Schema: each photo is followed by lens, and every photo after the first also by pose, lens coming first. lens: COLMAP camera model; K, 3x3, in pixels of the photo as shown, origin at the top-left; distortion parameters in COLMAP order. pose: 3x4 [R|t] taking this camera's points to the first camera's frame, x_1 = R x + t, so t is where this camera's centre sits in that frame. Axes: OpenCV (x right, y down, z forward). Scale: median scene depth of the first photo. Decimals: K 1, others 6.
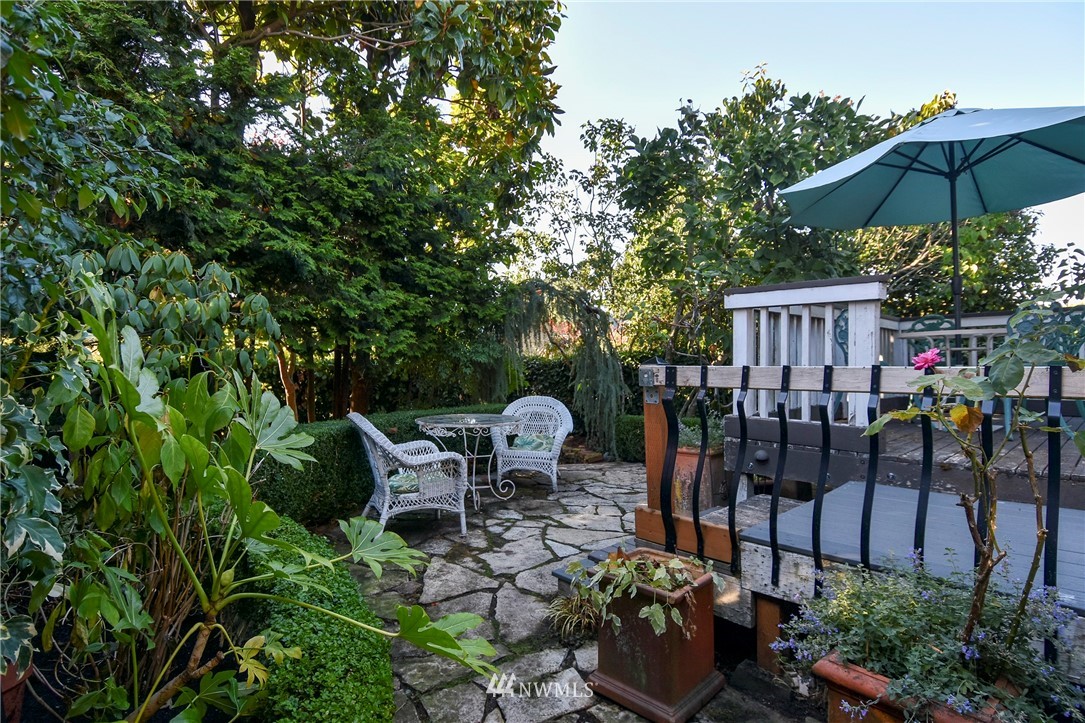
lens RADIAL K [[572.7, 0, 542.5], [0, 572.7, 361.5], [0, 0, 1]] dist [-0.016702, -0.001302]
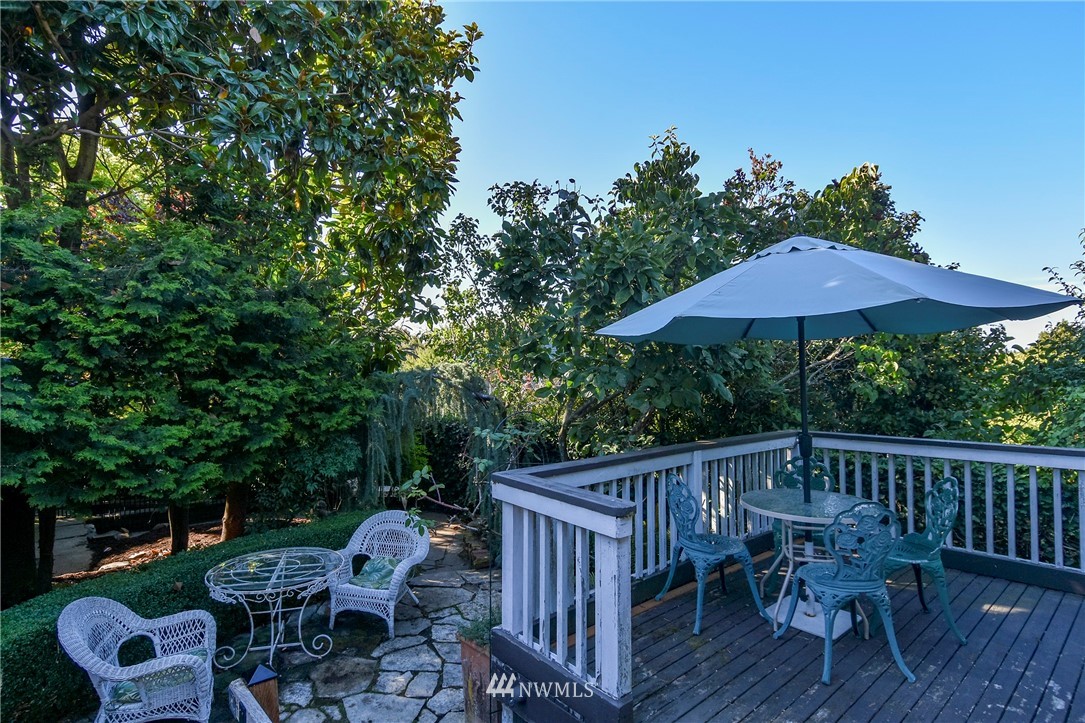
lens RADIAL K [[576.2, 0, 542.5], [0, 576.2, 361.5], [0, 0, 1]] dist [-0.001491, -0.001058]
pose [[0.999847, 0.001897, -0.017363, 0.266764], [-0.002223, 0.999821, -0.018792, -0.179521], [0.017324, 0.018828, 0.999673, 0.110628]]
